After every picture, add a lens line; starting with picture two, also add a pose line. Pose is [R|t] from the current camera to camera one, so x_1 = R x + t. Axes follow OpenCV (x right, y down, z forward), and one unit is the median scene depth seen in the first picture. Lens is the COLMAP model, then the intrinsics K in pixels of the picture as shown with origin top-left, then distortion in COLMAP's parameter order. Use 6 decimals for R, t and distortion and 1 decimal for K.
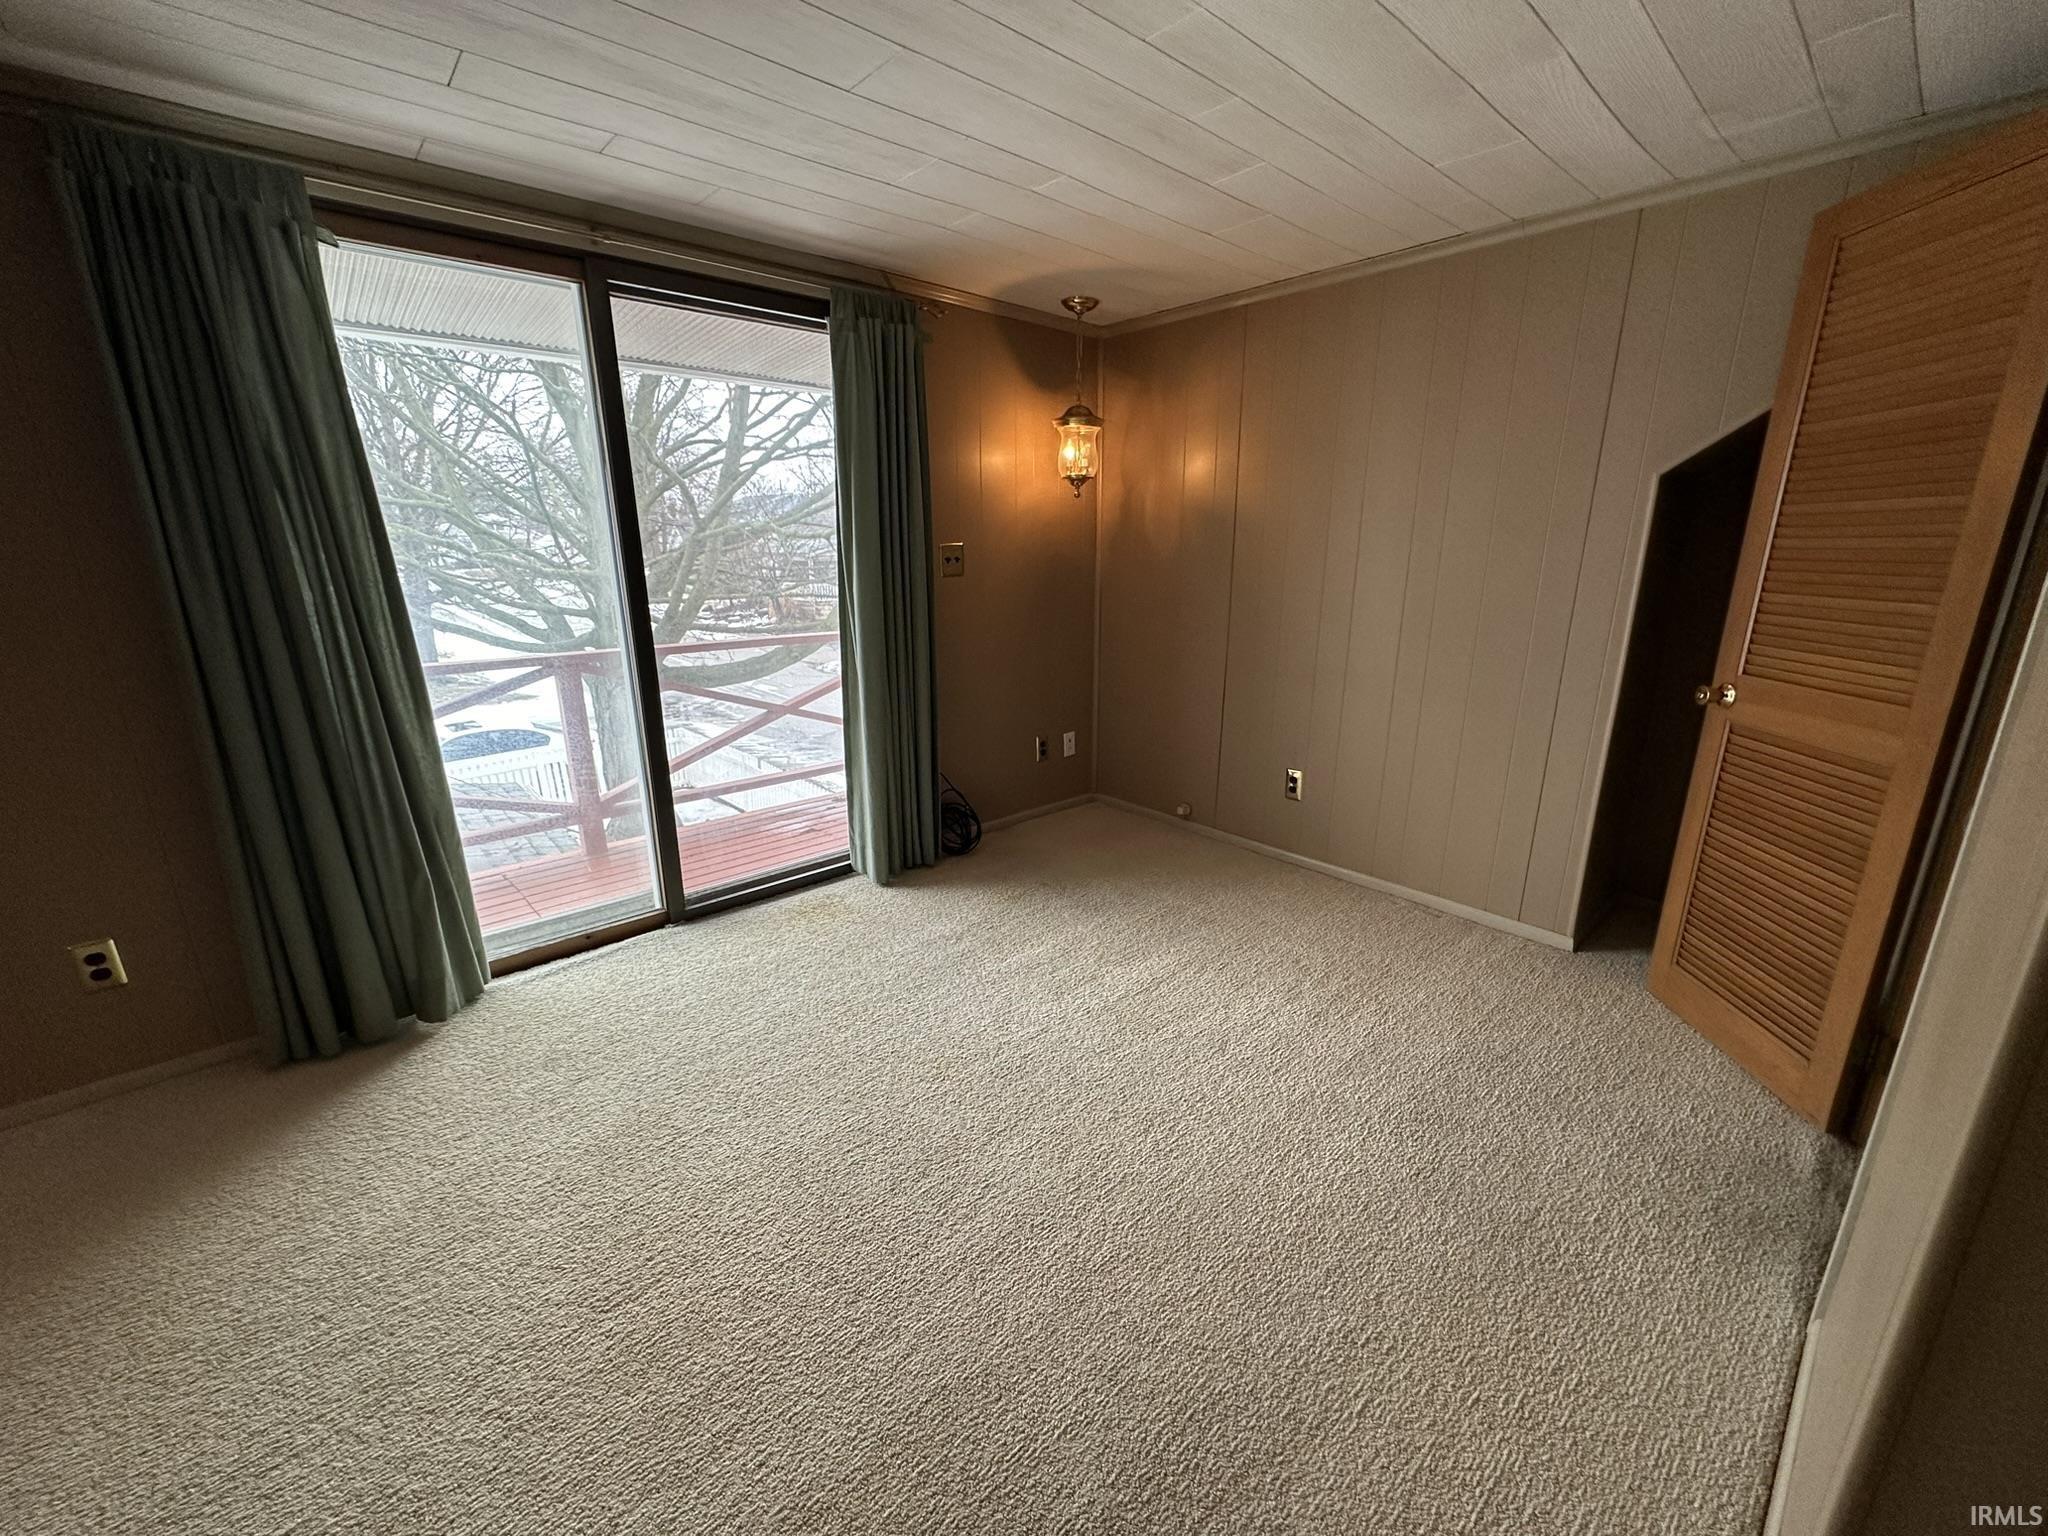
lens RADIAL K [[816.8, 0, 1026.6], [0, 816.8, 773.6], [0, 0, 1]] dist [-0.001235, 0.001297]
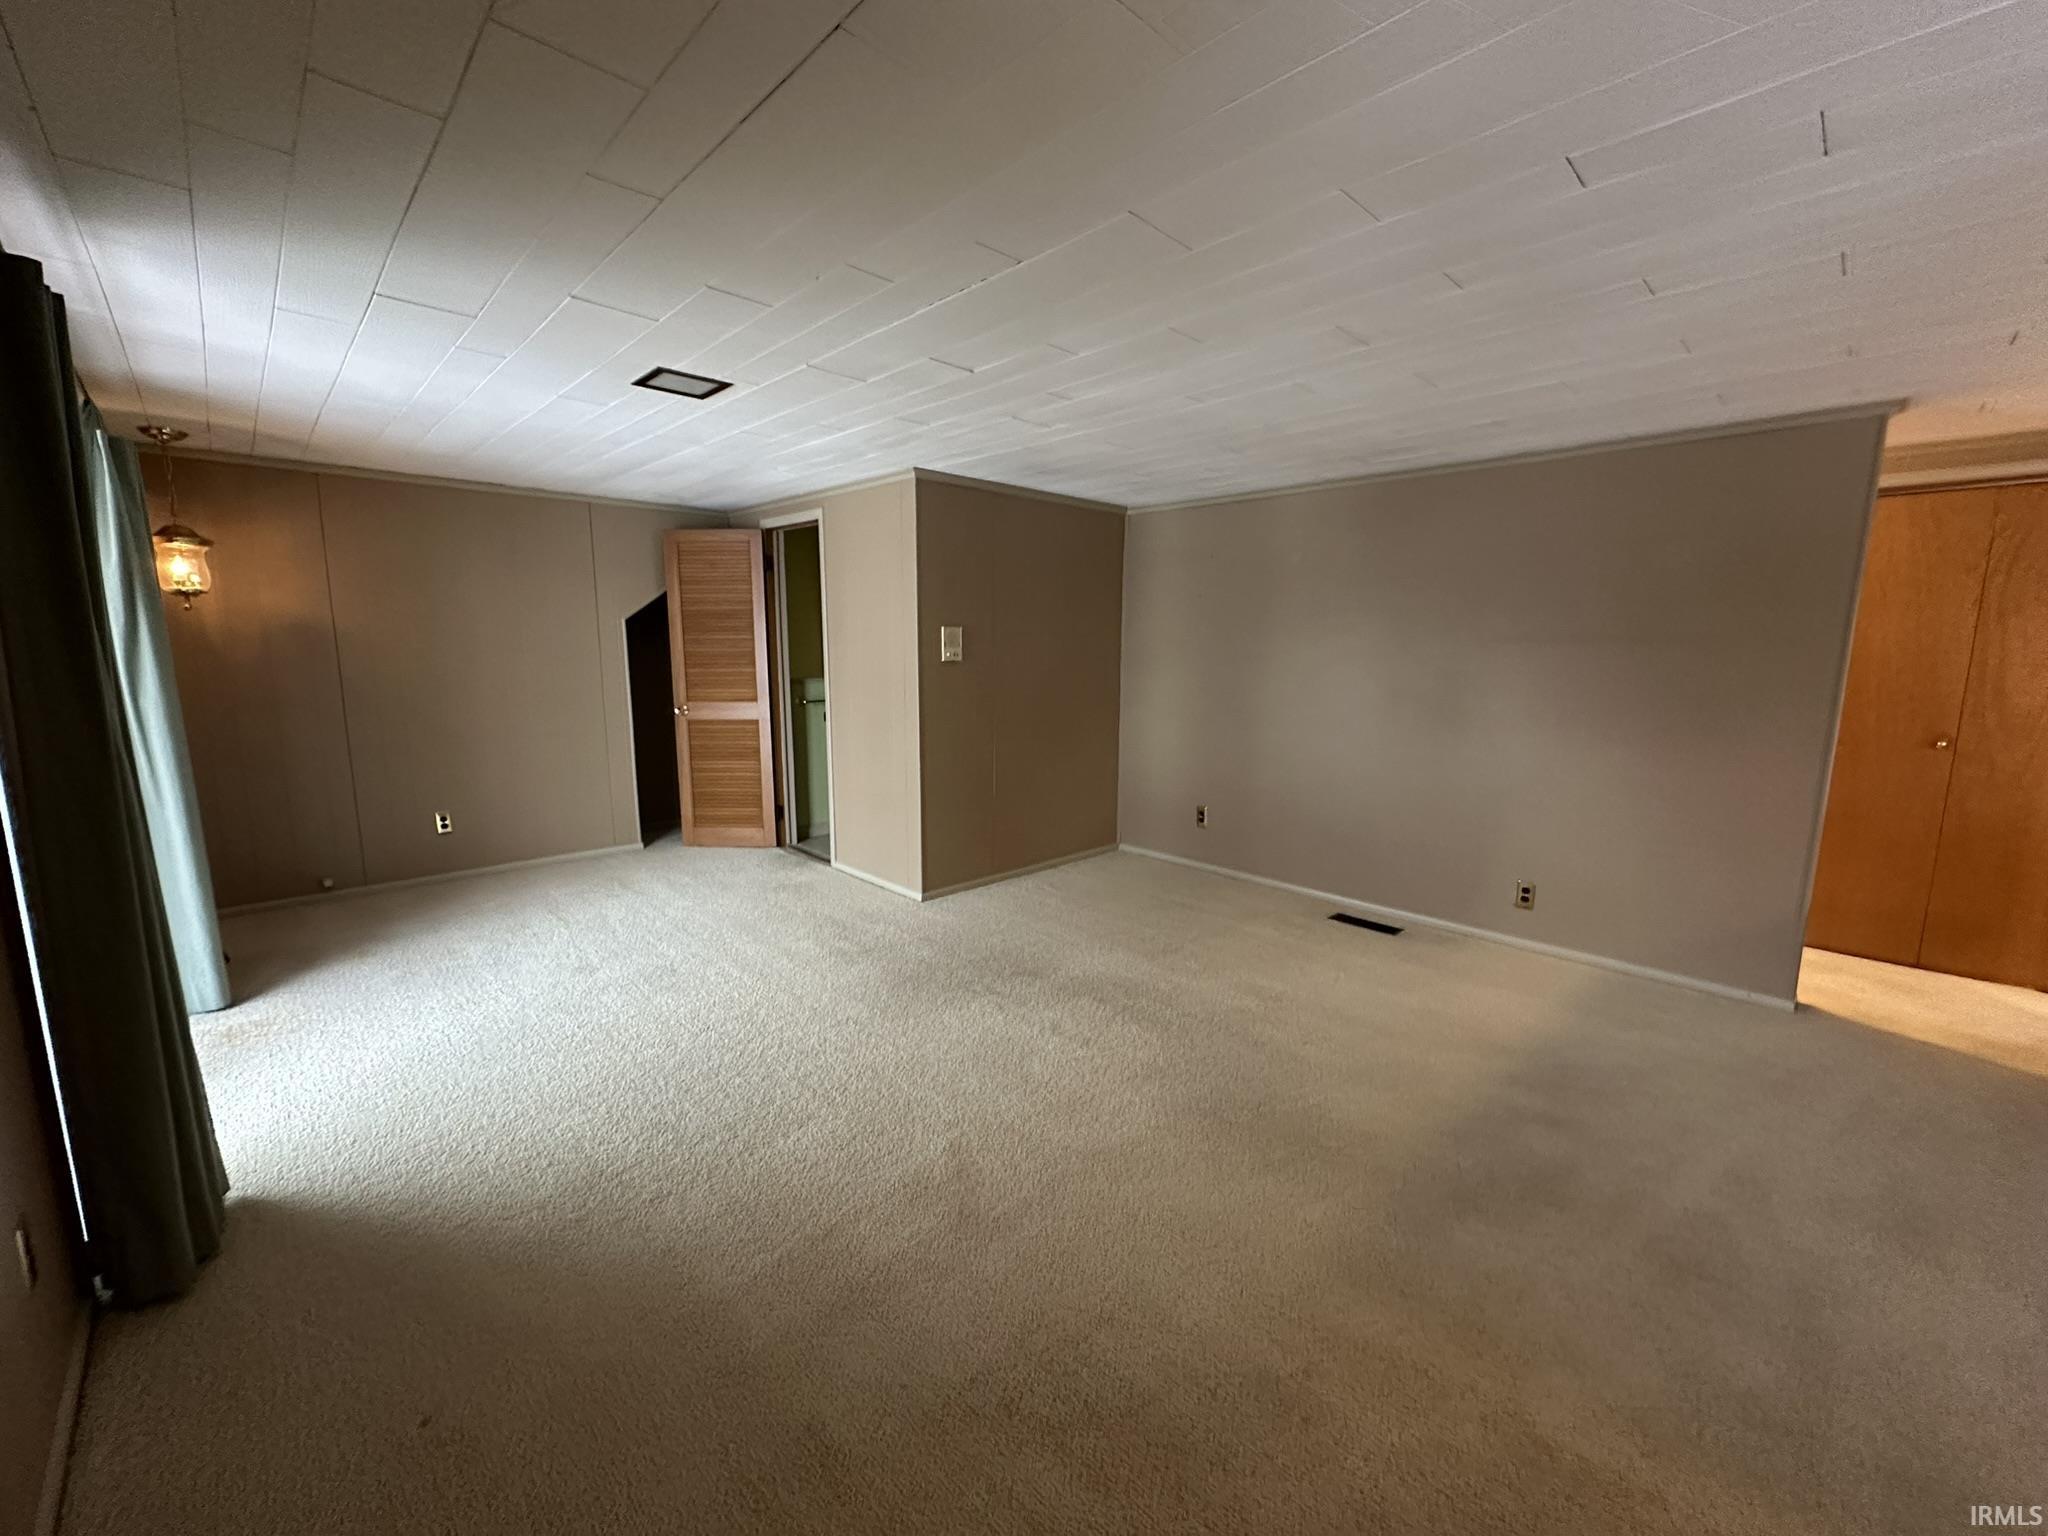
lens RADIAL K [[816.8, 0, 1025.8], [0, 816.8, 766.4], [0, 0, 1]] dist [-0.001235, 0.001297]
pose [[-0.042907, -0.160891, 0.986039, -1.189264], [0.263382, 0.950213, 0.166507, -0.052915], [-0.963737, 0.266849, 0.001605, 0.044876]]
